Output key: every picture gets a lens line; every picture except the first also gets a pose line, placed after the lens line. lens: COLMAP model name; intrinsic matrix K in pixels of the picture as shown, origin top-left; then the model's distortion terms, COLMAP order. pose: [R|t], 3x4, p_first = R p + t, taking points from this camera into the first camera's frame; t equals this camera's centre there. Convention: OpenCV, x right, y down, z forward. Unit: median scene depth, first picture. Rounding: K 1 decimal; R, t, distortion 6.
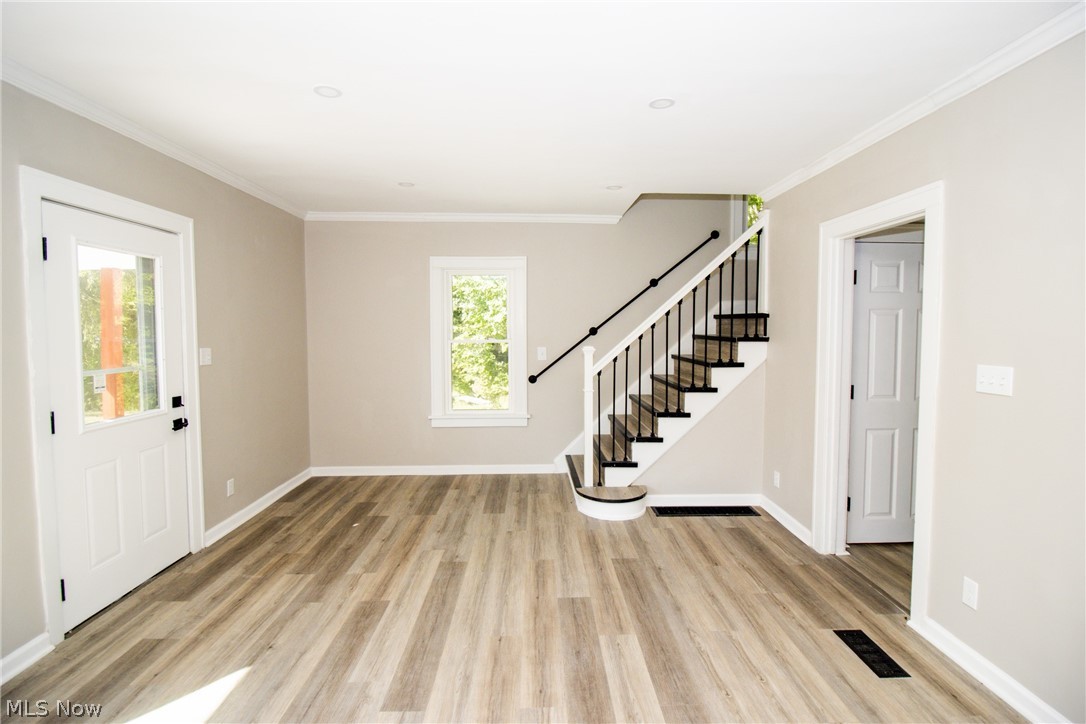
lens RADIAL K [[519.5, 0, 566.7], [0, 519.5, 356.1], [0, 0, 1]] dist [-0.018209, -0.000933]
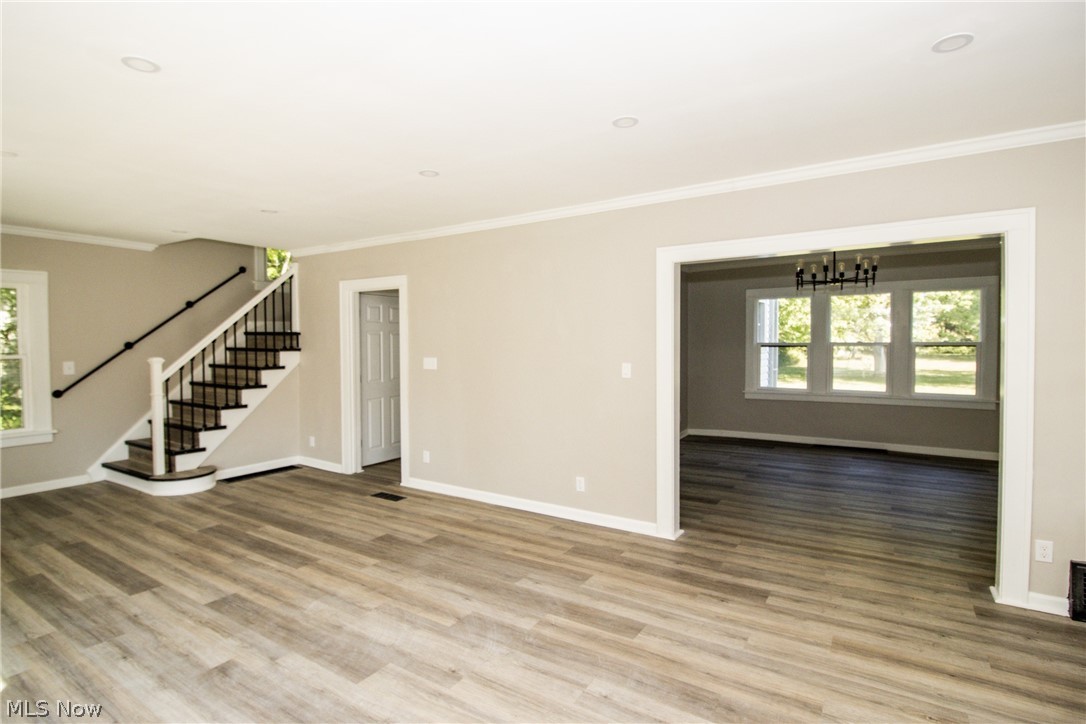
lens RADIAL K [[519.5, 0, 566.7], [0, 519.5, 356.1], [0, 0, 1]] dist [-0.018209, -0.000933]
pose [[0.541126, -0.024228, 0.840592, -0.594915], [0.050226, 0.998732, -0.003547, 0.040564], [-0.839440, 0.044139, 0.541657, -0.593961]]
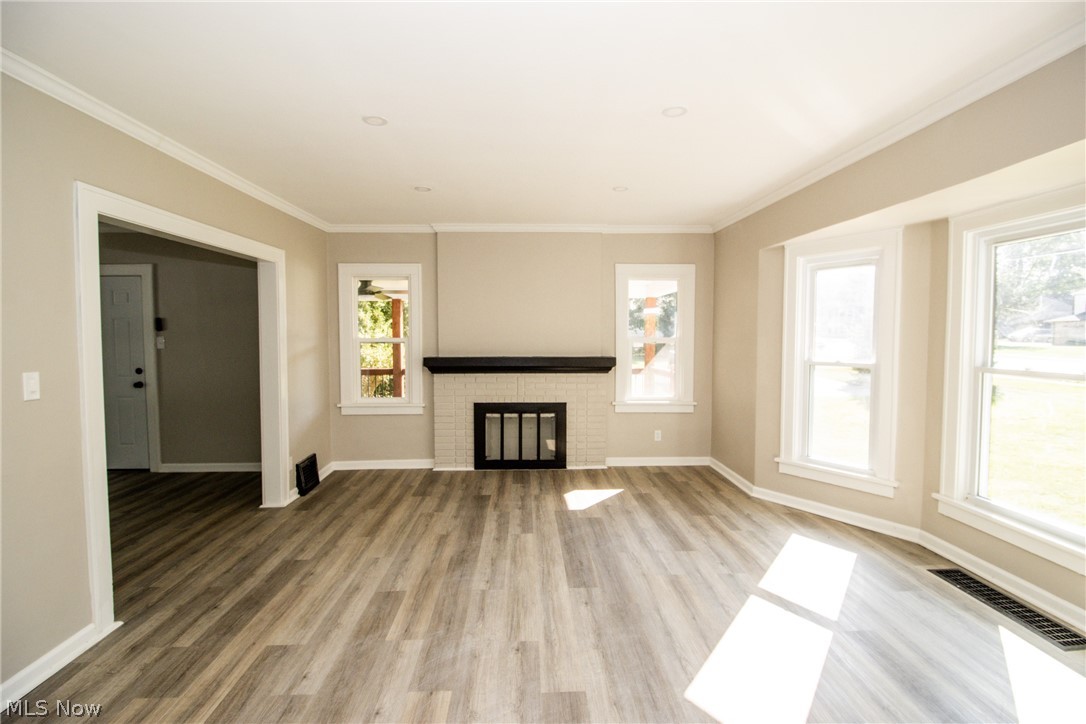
lens RADIAL K [[507.7, 0, 542.0], [0, 507.7, 357.1], [0, 0, 1]] dist [-0.000474, -0.011038]
pose [[-0.999940, 0.002303, 0.010695, -0.105946], [0.003321, 0.995363, 0.096136, -0.027722], [-0.010424, 0.096166, -0.995311, 0.706286]]
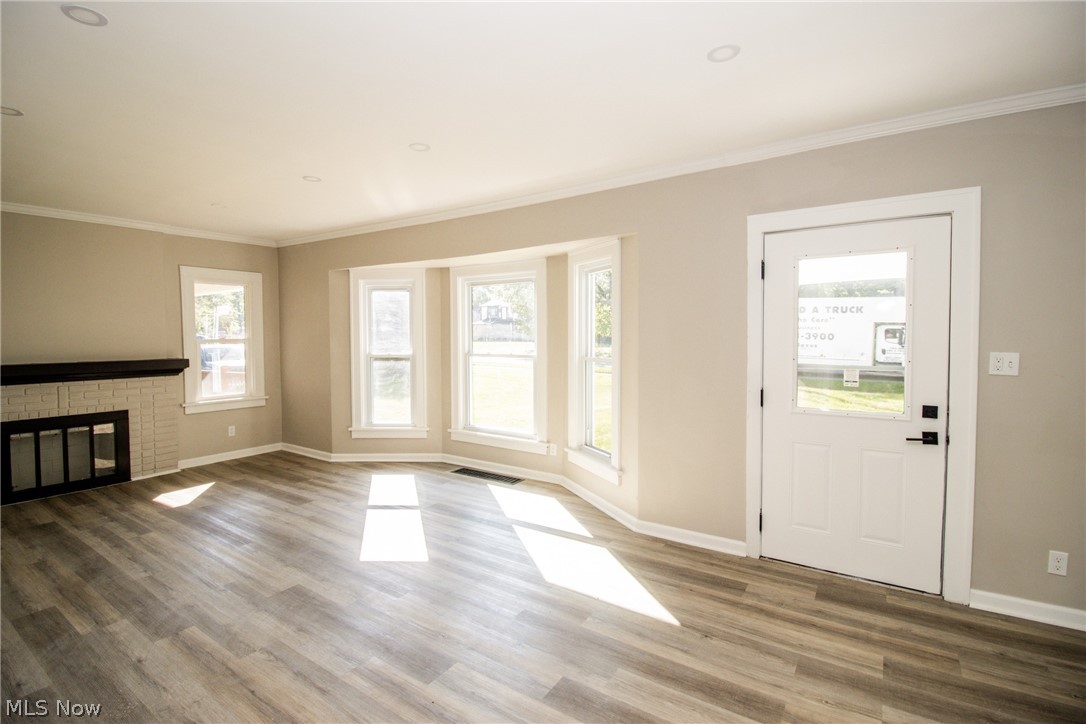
lens RADIAL K [[516.8, 0, 535.5], [0, 516.8, 355.4], [0, 0, 1]] dist [-0.002324, -0.000453]
pose [[-0.609842, 0.038098, -0.791607, 0.331047], [-0.035213, 0.996555, 0.075089, -0.047742], [0.791741, 0.073667, -0.606399, 1.003177]]
